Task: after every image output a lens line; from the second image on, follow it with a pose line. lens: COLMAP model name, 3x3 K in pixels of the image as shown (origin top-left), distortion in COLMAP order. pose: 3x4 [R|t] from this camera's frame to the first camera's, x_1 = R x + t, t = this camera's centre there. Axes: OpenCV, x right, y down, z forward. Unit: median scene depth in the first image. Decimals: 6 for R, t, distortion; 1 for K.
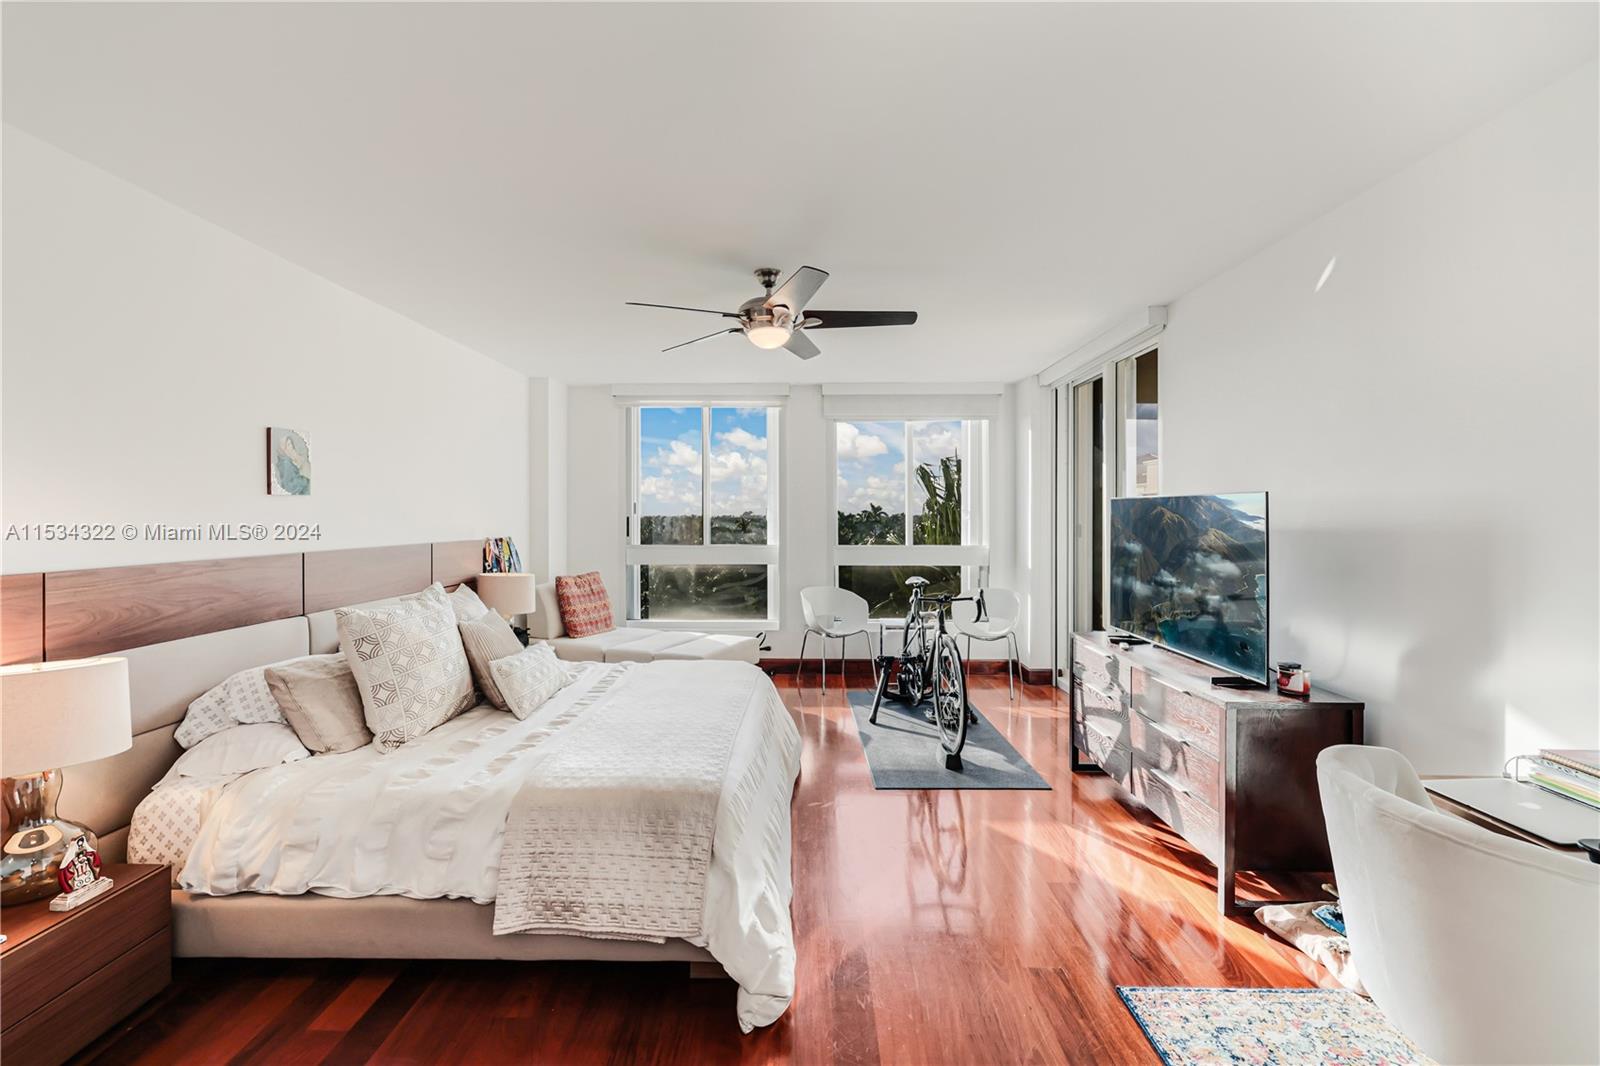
lens RADIAL K [[682.9, 0, 798.2], [0, 682.9, 506.0], [0, 0, 1]] dist [-0.002130, -0.000475]
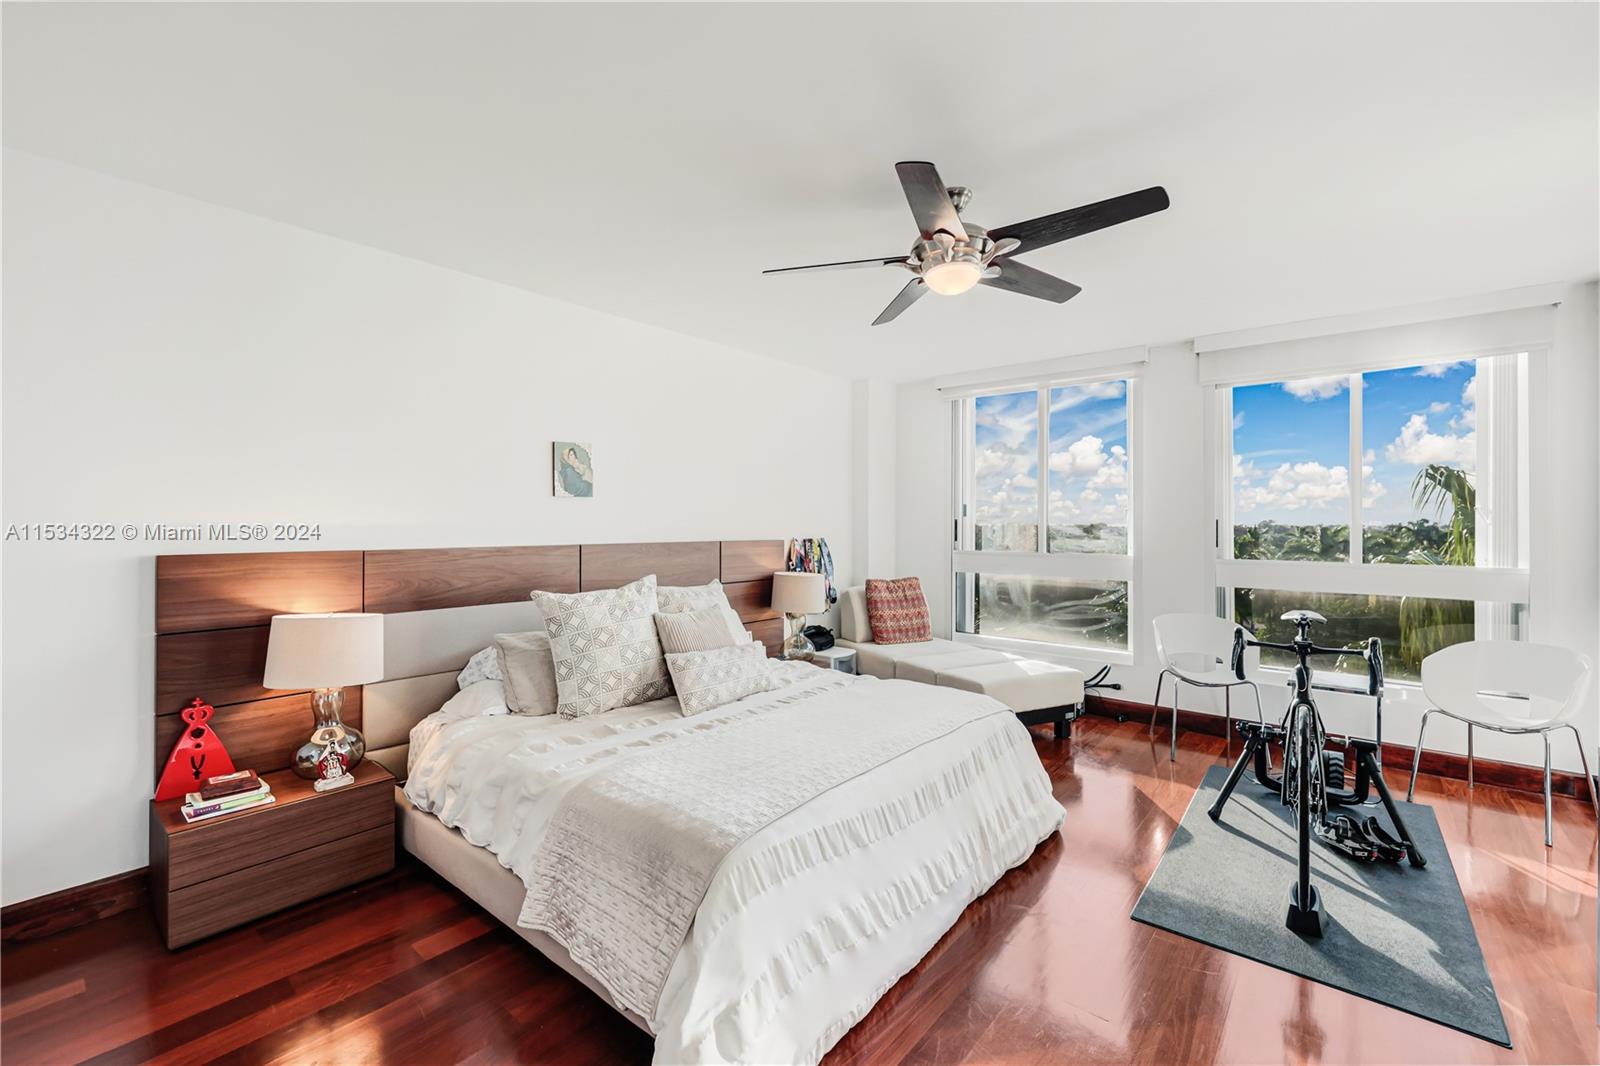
lens RADIAL K [[679.6, 0, 796.0], [0, 679.6, 518.7], [0, 0, 1]] dist [0.001954, 0.000611]
pose [[0.773009, -0.000875, -0.634395, 0.362692], [0.004390, 0.999982, 0.003969, 0.022070], [0.634380, -0.005853, 0.772999, 0.350371]]
